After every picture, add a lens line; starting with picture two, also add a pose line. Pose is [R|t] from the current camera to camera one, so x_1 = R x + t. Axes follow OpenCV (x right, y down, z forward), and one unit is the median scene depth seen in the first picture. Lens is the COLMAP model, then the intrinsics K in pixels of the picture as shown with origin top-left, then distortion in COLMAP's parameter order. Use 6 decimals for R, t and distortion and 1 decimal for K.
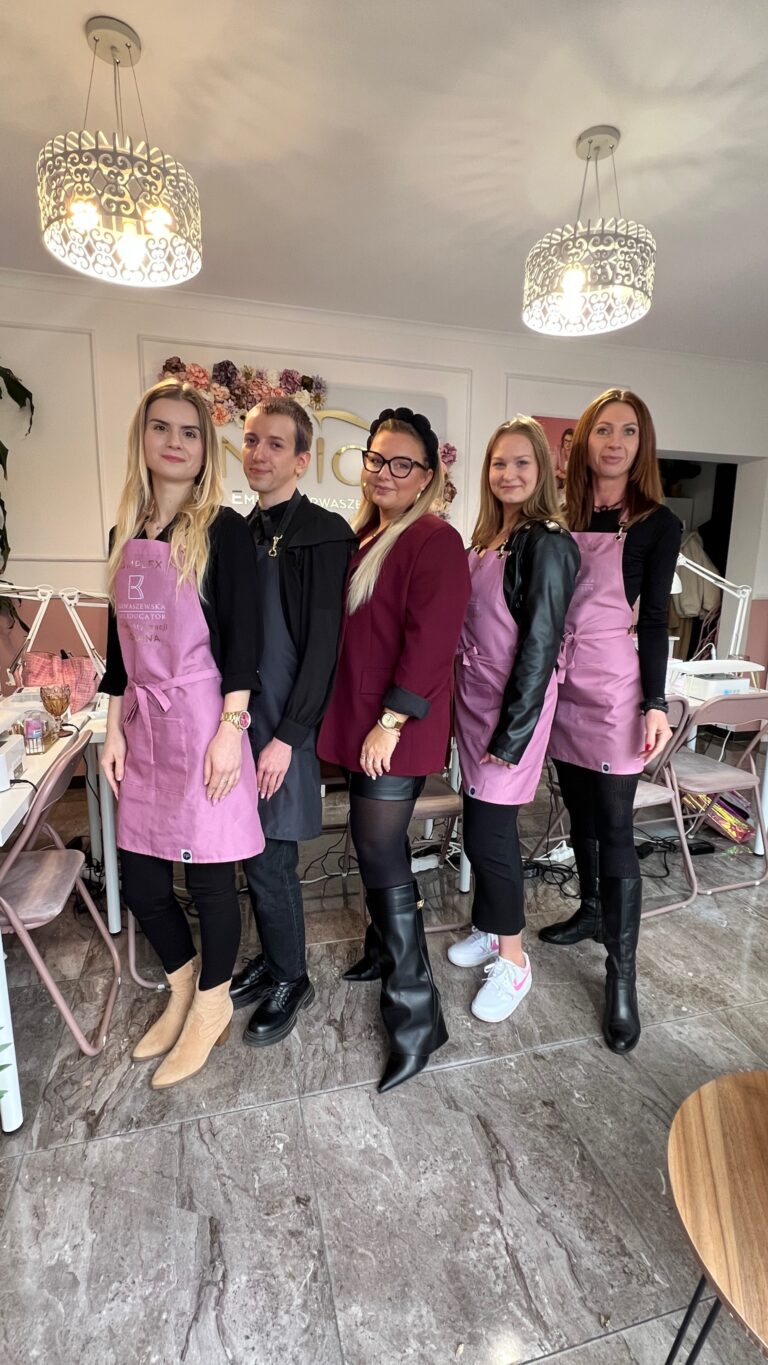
lens RADIAL K [[618.4, 0, 385.3], [0, 618.4, 682.4], [0, 0, 1]] dist [0.000546, 0.000306]
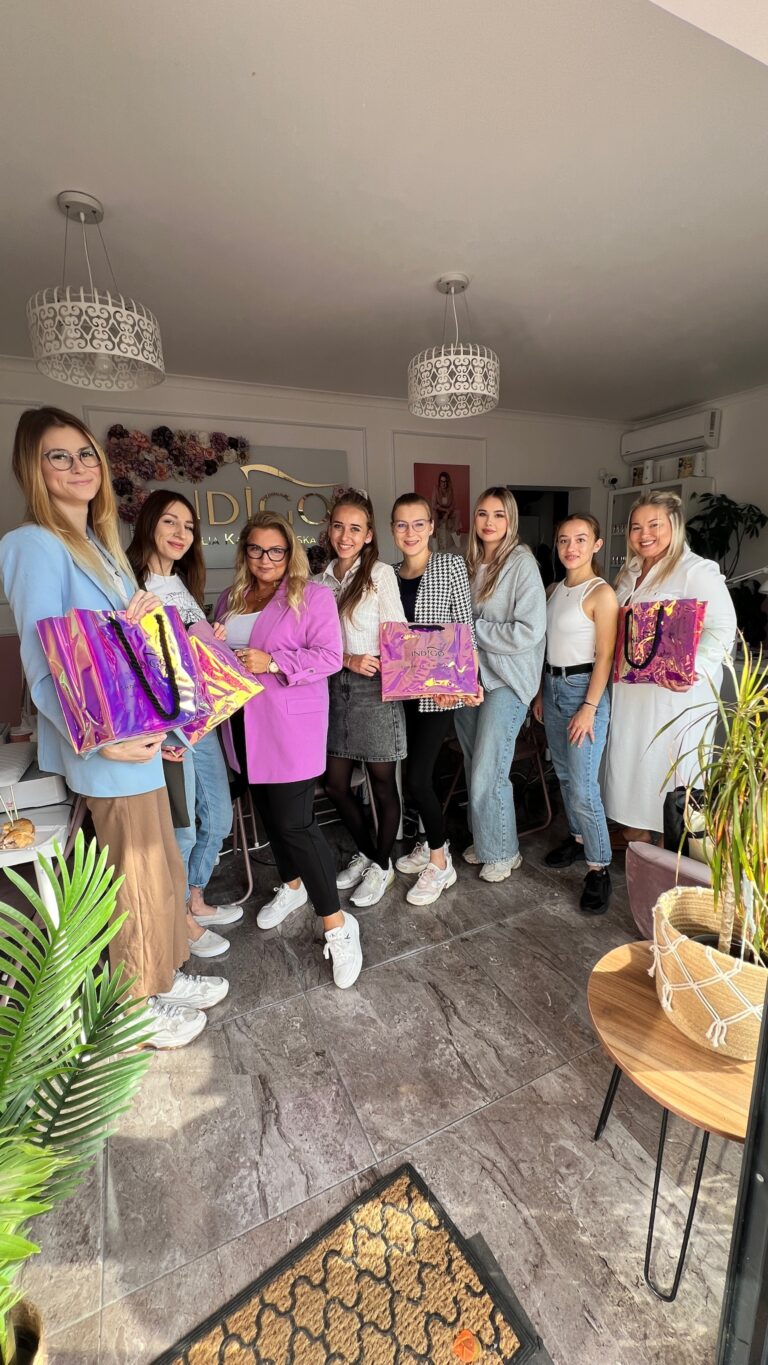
lens RADIAL K [[547.2, 0, 382.0], [0, 547.2, 683.6], [0, 0, 1]] dist [0.000140, -0.000024]
pose [[0.983741, -0.086887, 0.157178, -0.113731], [0.081738, 0.995893, 0.038941, -0.073817], [-0.159916, -0.025460, 0.986802, -0.274649]]
